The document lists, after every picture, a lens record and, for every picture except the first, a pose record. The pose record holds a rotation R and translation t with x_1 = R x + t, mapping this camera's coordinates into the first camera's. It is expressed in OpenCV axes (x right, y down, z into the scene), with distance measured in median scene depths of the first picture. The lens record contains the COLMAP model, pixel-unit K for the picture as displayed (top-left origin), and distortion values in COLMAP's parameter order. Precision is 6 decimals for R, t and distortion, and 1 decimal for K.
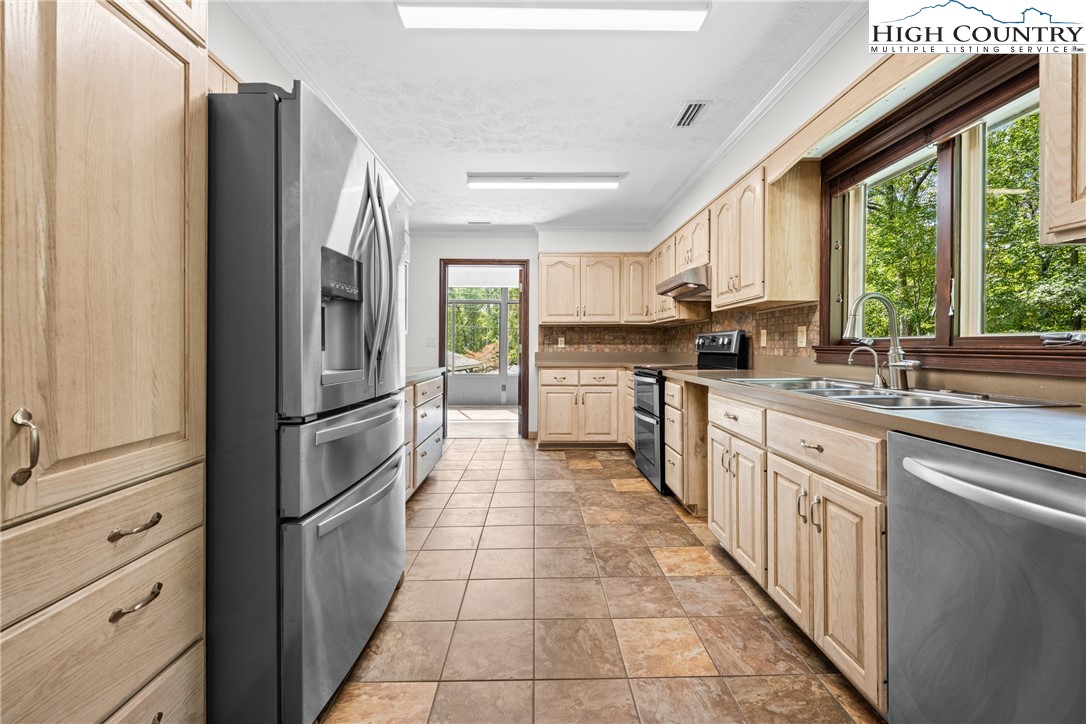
lens RADIAL K [[436.3, 0, 543.1], [0, 436.3, 353.2], [0, 0, 1]] dist [-0.000164, -0.000039]
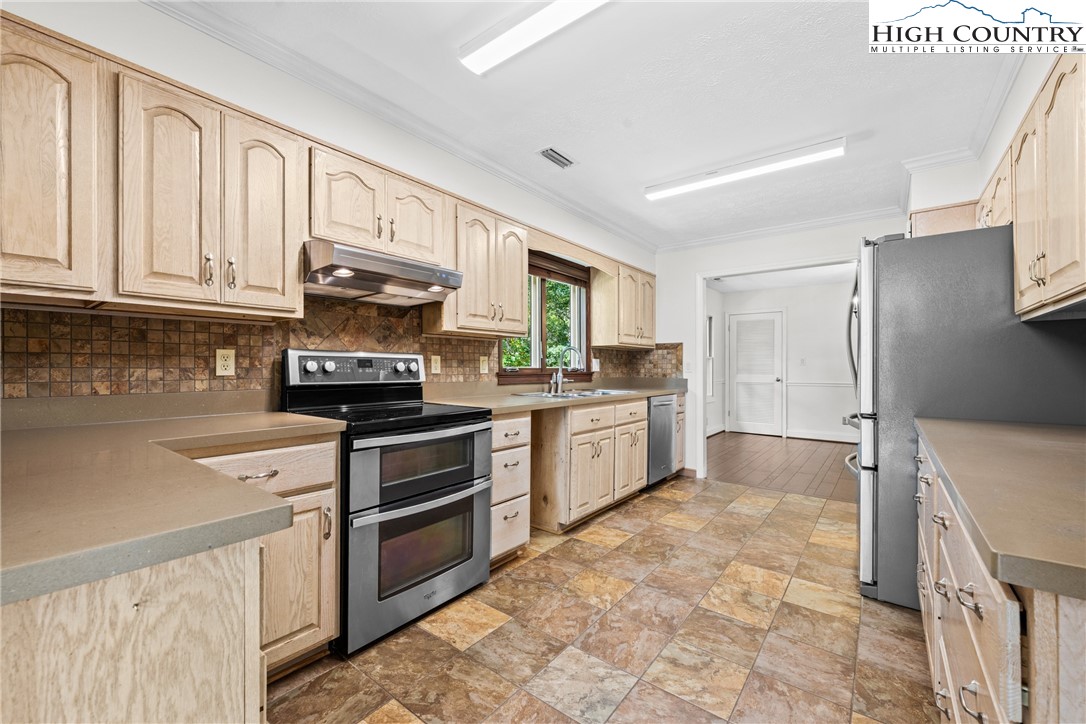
lens RADIAL K [[436.3, 0, 541.6], [0, 436.3, 363.6], [0, 0, 1]] dist [-0.000164, -0.000039]
pose [[-0.775456, 0.002018, 0.631398, -0.310996], [0.004998, 0.999983, 0.002943, -0.045031], [-0.631381, 0.005438, -0.775453, 1.850584]]
